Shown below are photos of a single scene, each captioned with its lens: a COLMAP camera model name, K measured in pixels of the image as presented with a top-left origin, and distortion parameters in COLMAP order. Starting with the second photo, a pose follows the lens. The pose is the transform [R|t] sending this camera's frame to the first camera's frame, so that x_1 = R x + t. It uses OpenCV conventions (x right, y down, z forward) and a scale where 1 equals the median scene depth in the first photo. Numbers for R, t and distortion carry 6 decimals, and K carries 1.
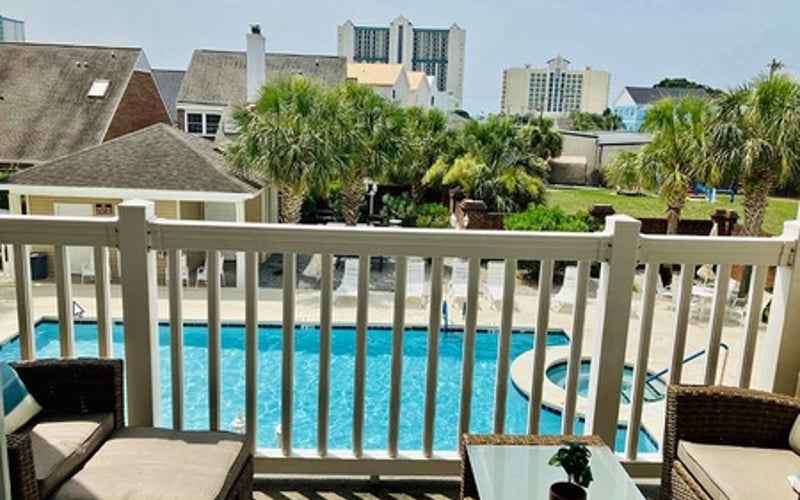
lens RADIAL K [[800.8, 0, 397.3], [0, 800.8, 256.0], [0, 0, 1]] dist [0.033767, 0.000000]
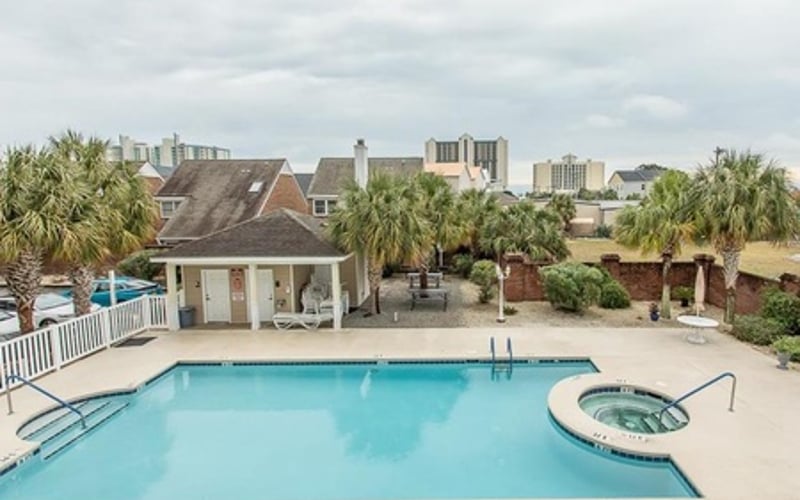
lens RADIAL K [[657.0, 0, 397.5], [0, 657.0, 244.6], [0, 0, 1]] dist [0.001366, -0.018340]
pose [[0.996549, -0.040182, -0.072627, -0.036693], [0.033021, 0.994714, -0.097234, 0.030506], [0.076150, 0.094500, 0.992608, -0.219275]]
